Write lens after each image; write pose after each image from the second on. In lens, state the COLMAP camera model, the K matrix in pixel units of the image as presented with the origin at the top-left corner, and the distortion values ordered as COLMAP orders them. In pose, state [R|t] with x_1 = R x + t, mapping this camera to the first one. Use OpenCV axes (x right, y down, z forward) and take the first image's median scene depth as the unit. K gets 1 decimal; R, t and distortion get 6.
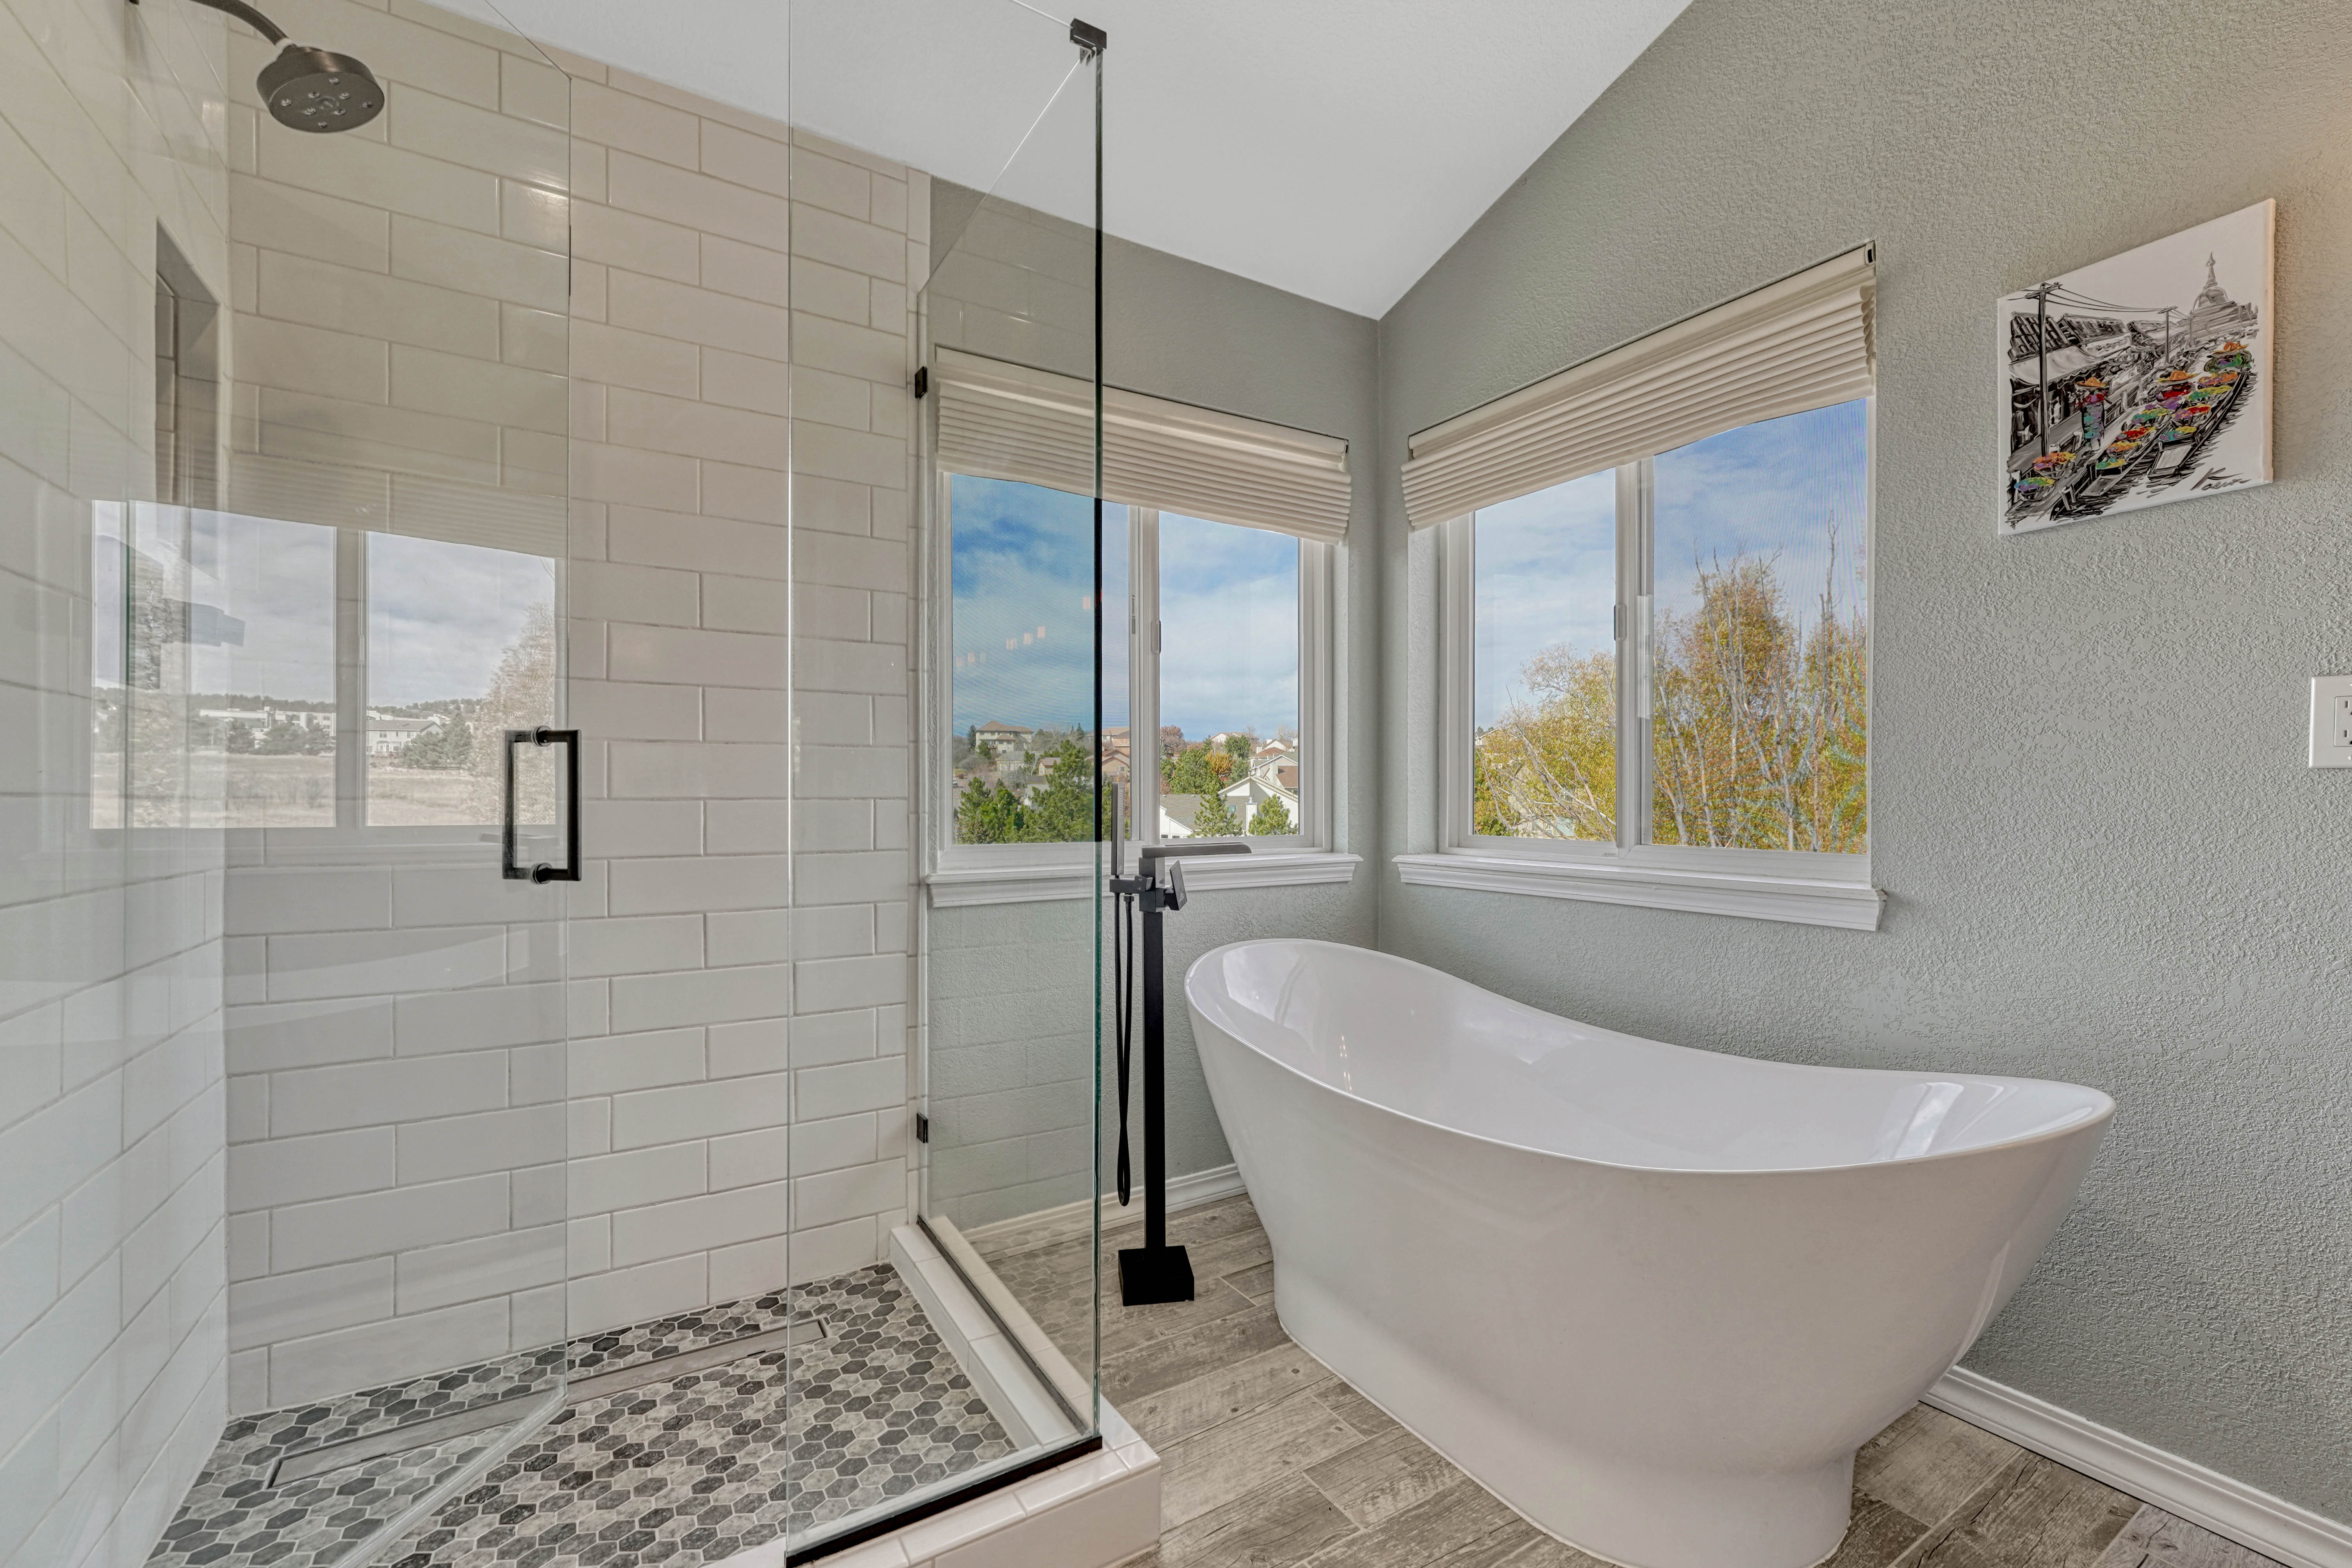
lens RADIAL K [[982.0, 0, 1138.7], [0, 982.0, 814.7], [0, 0, 1]] dist [-0.020506, 0.003517]
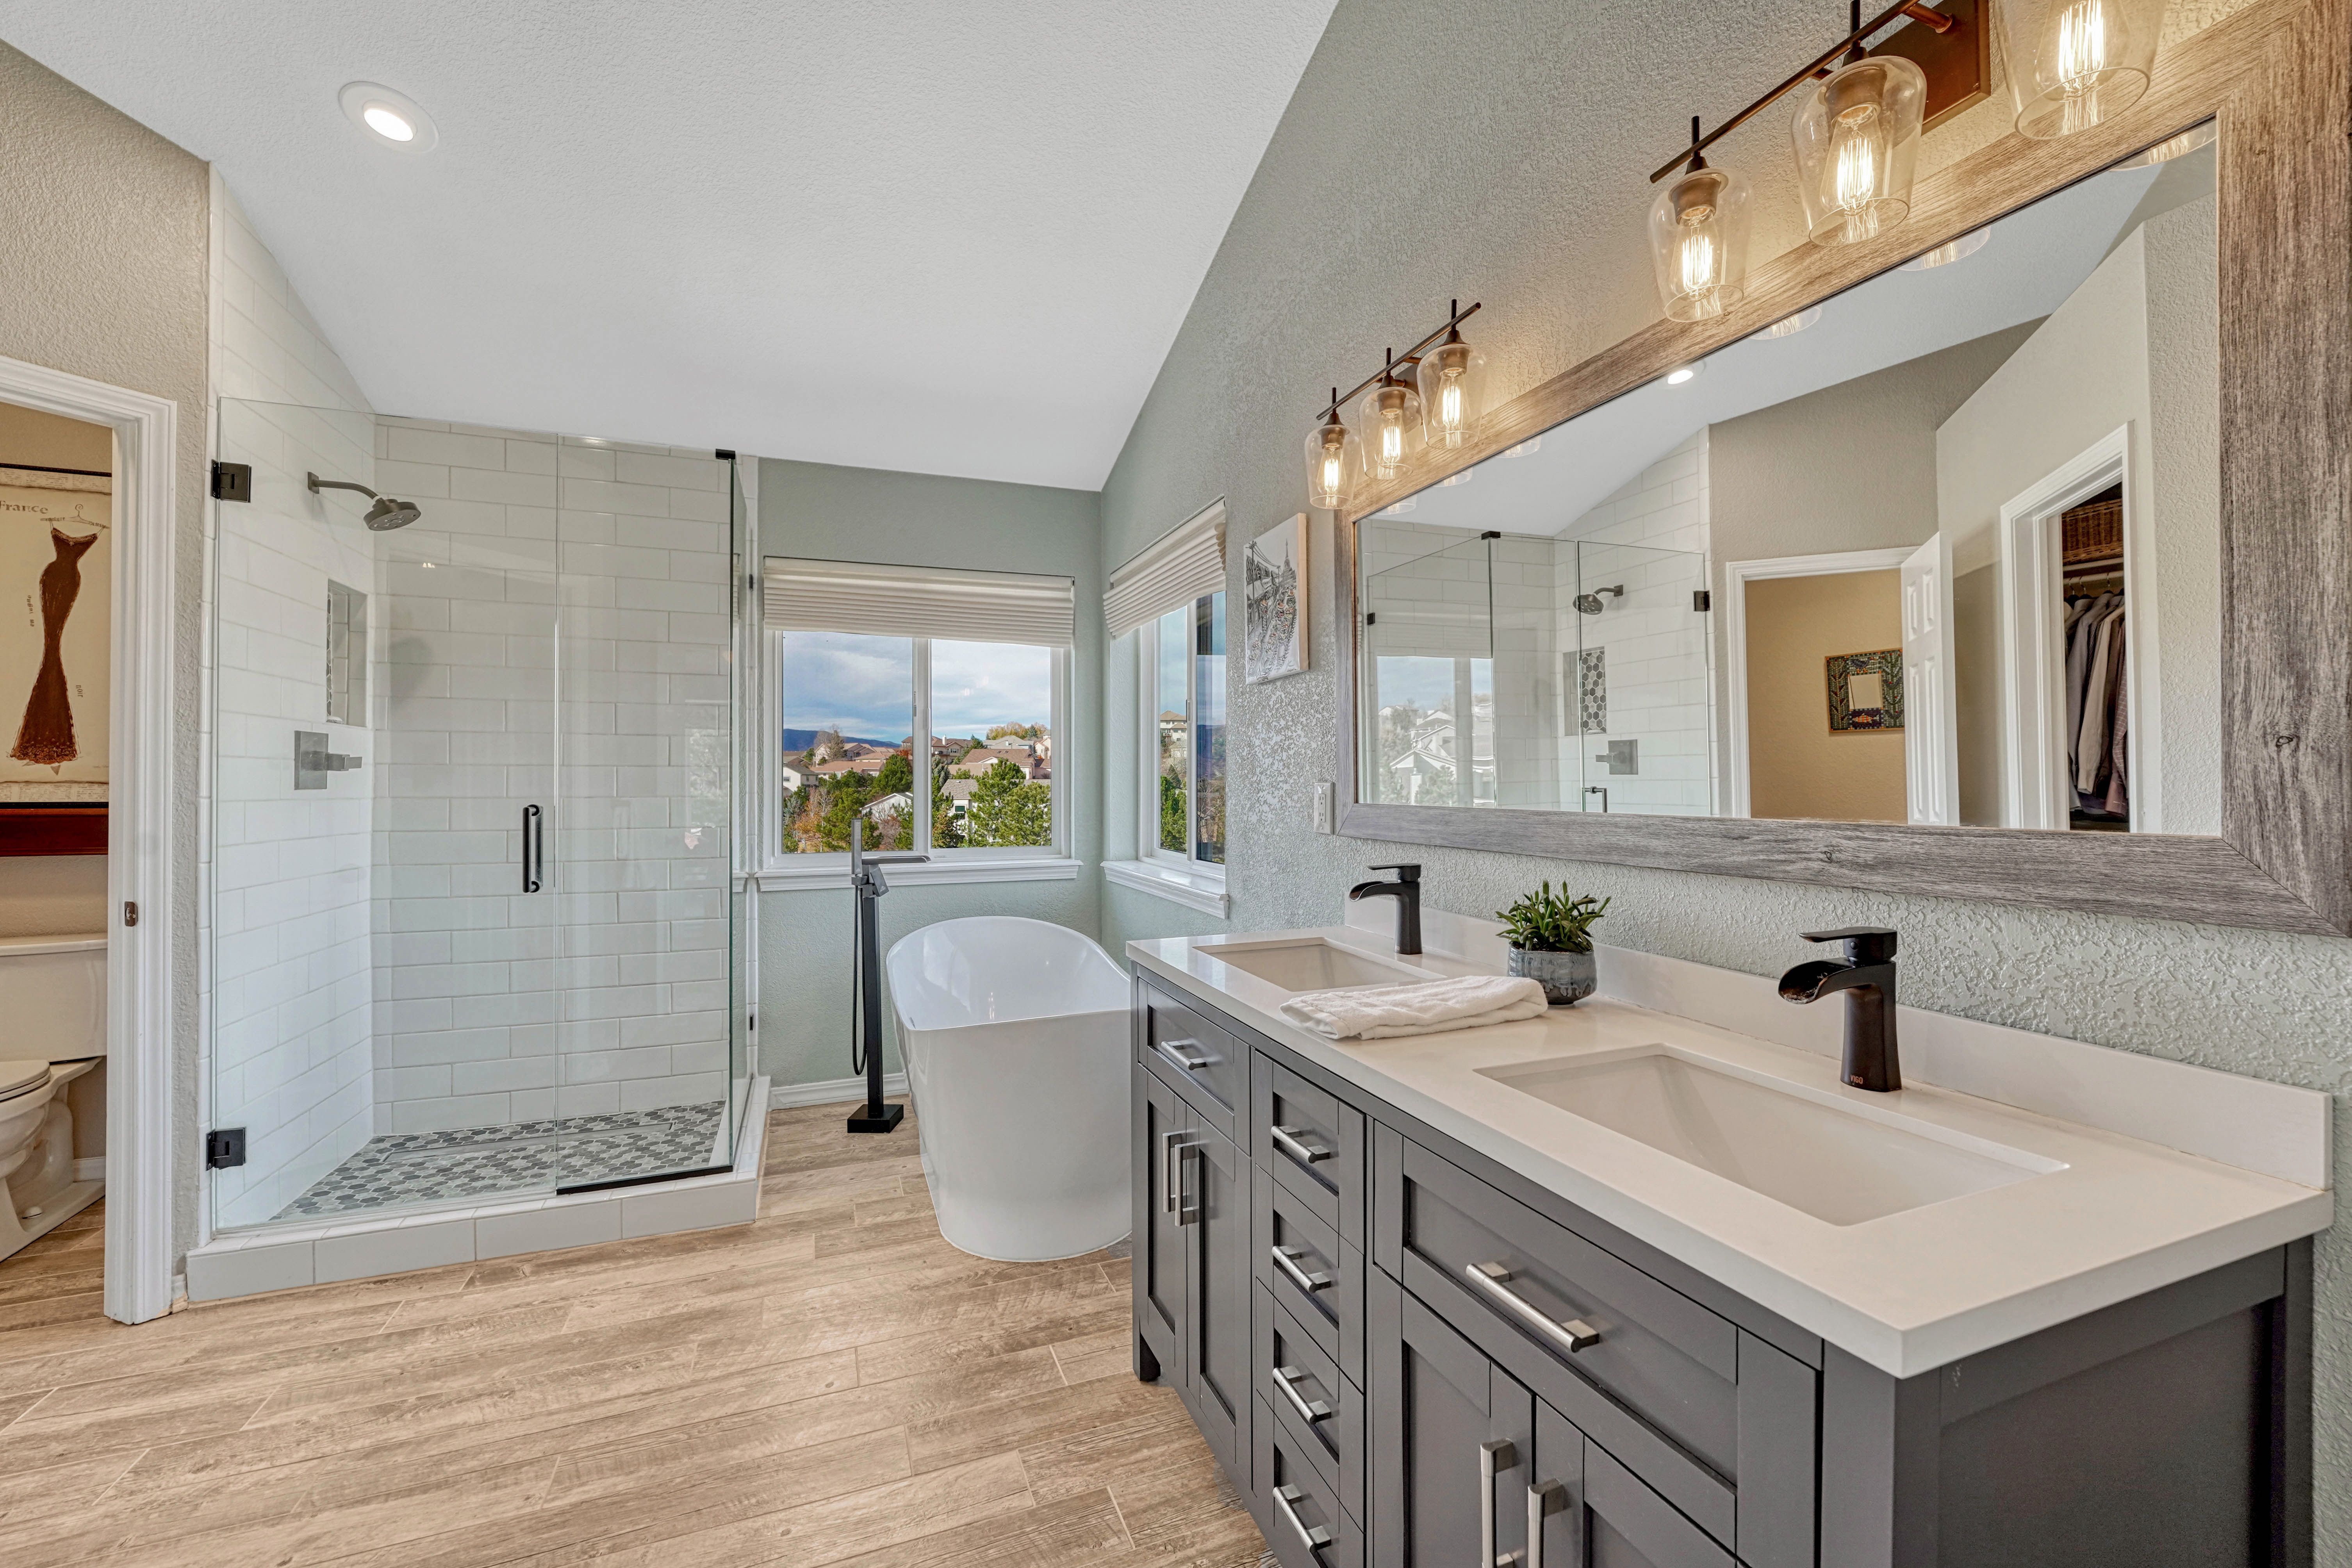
lens RADIAL K [[982.0, 0, 1180.0], [0, 982.0, 788.9], [0, 0, 1]] dist [-0.020506, 0.003517]
pose [[0.984881, 0.006106, -0.173126, 1.002933], [-0.004246, 0.999929, 0.011114, -0.133562], [0.173182, -0.010211, 0.984837, -0.666446]]
